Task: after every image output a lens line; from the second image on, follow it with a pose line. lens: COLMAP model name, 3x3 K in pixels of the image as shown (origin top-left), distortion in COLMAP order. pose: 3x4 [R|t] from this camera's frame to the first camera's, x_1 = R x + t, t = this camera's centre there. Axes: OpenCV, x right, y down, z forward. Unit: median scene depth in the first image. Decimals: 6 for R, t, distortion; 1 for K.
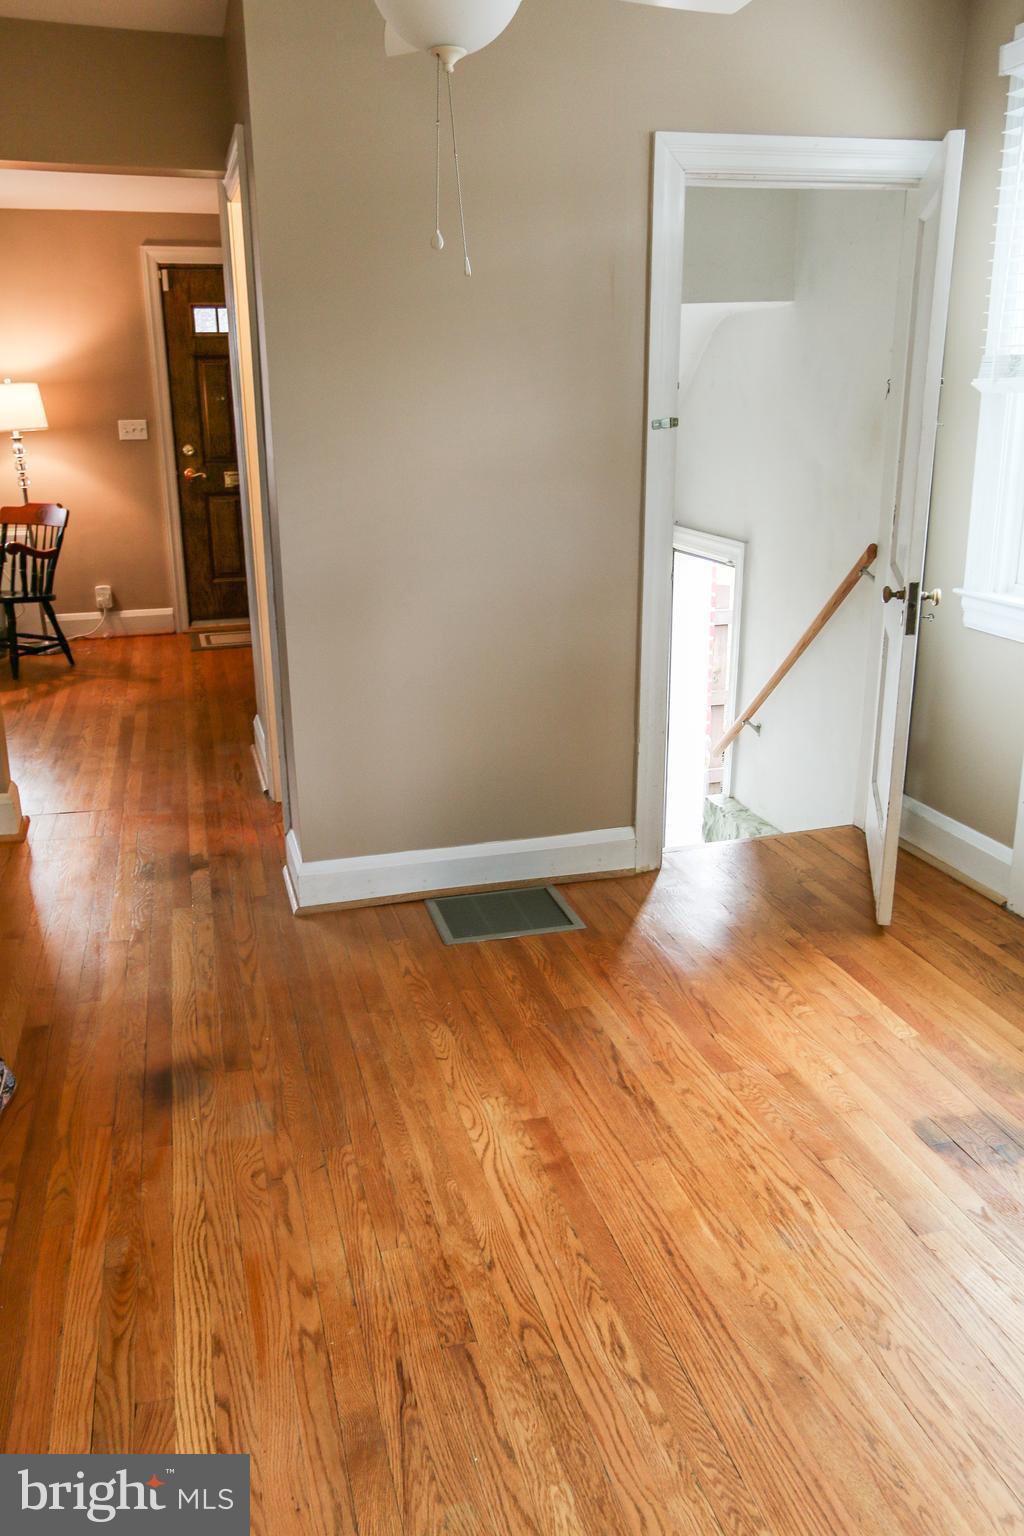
lens RADIAL K [[1189.2, 0, 511.8], [0, 1189.2, 769.5], [0, 0, 1]] dist [-0.065648, 0.069364]
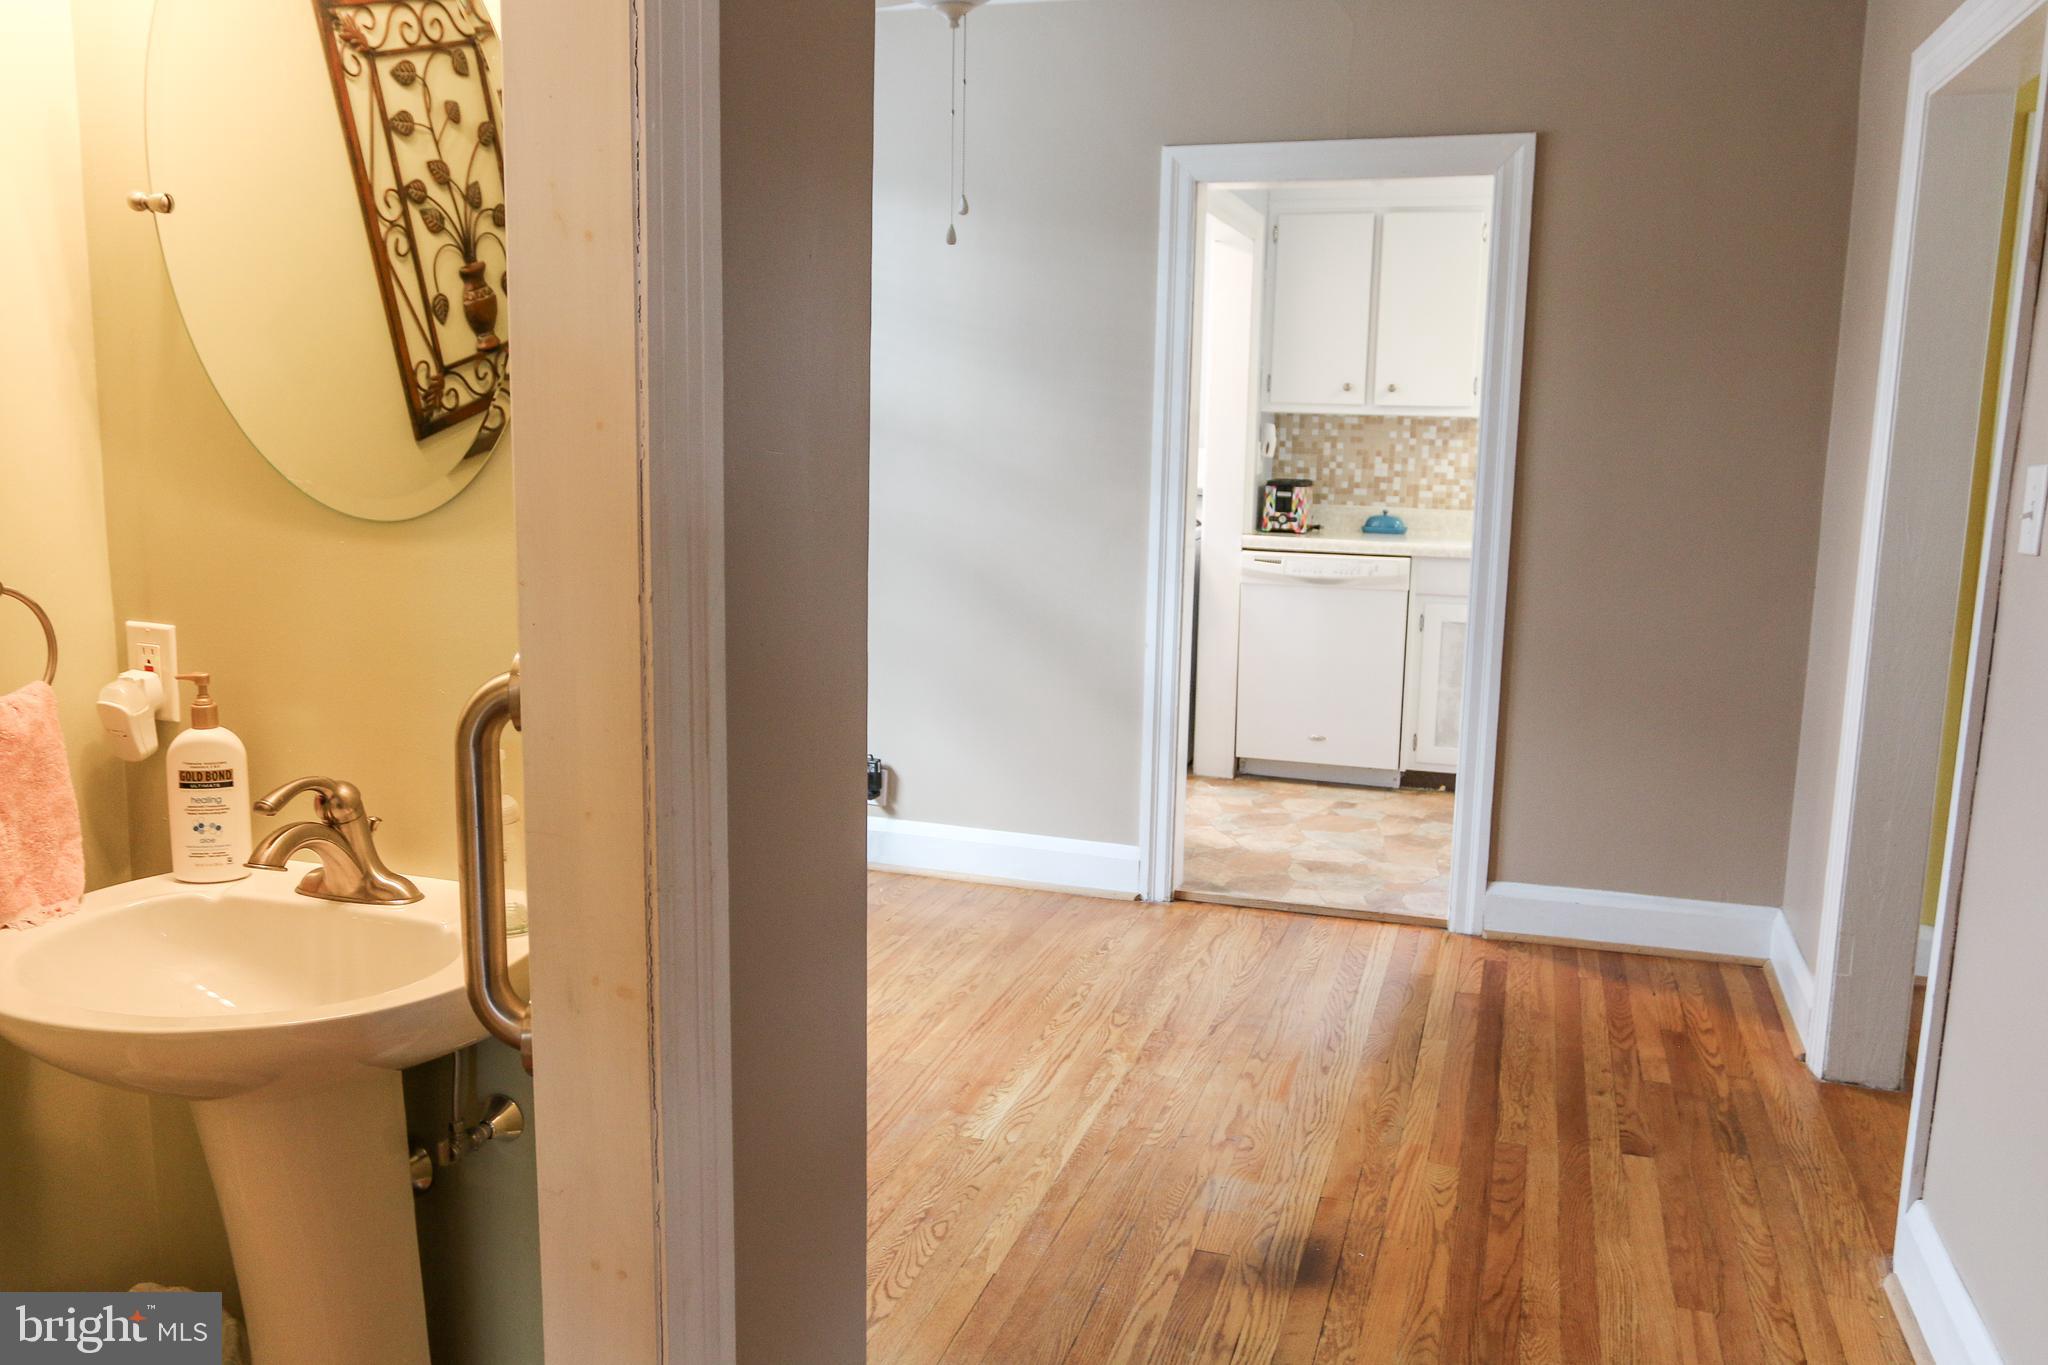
lens RADIAL K [[1585.6, 0, 1012.5], [0, 1585.6, 685.1], [0, 0, 1]] dist [-0.065648, 0.069364]
pose [[-0.829797, -0.099308, 0.549159, -0.755267], [0.156797, 0.902913, 0.400204, -0.576010], [-0.535586, 0.418194, -0.733663, 1.953890]]
